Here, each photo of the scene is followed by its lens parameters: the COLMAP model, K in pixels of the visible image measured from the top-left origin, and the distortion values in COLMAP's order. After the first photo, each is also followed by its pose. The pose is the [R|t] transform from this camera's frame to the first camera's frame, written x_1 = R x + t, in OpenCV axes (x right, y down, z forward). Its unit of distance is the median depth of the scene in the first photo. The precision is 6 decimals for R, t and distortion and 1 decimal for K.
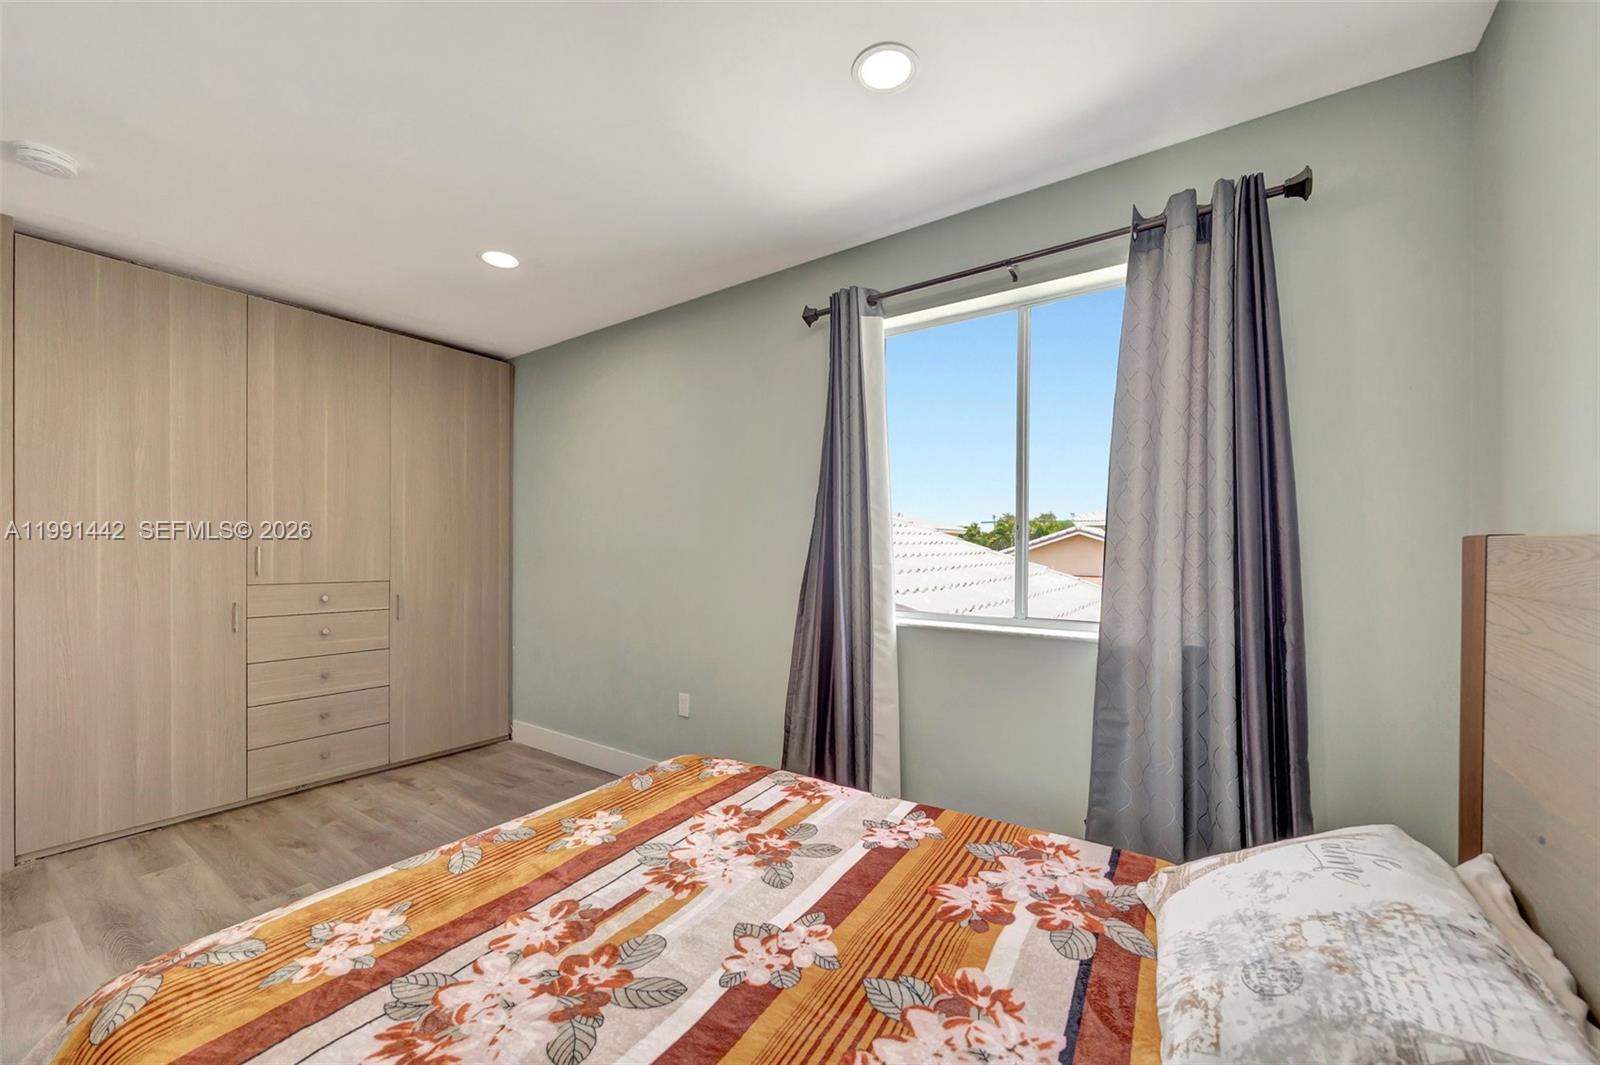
lens RADIAL K [[603.4, 0, 792.0], [0, 603.4, 547.5], [0, 0, 1]] dist [0.001352, 0.000009]
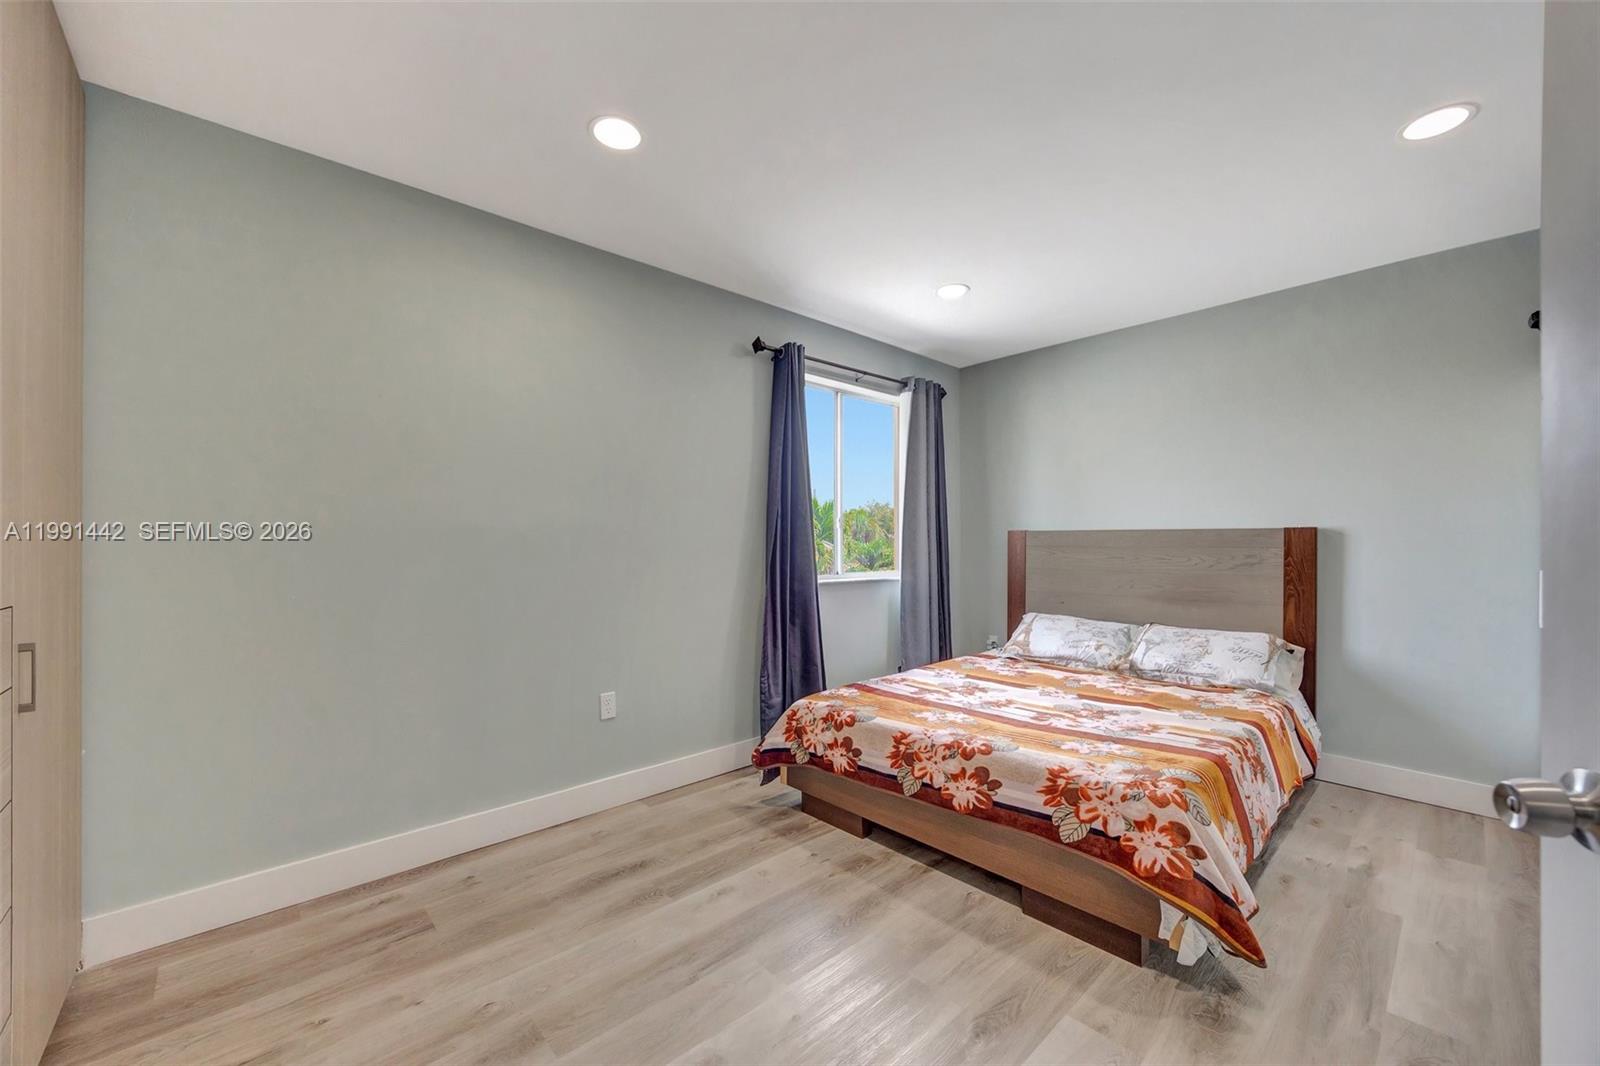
lens RADIAL K [[603.4, 0, 792.0], [0, 603.4, 548.0], [0, 0, 1]] dist [0.001352, 0.000009]
pose [[0.237308, 0.002482, 0.971431, -1.253973], [-0.003882, 0.999991, -0.001607, 0.038689], [-0.971427, -0.003389, 0.237316, 0.685622]]
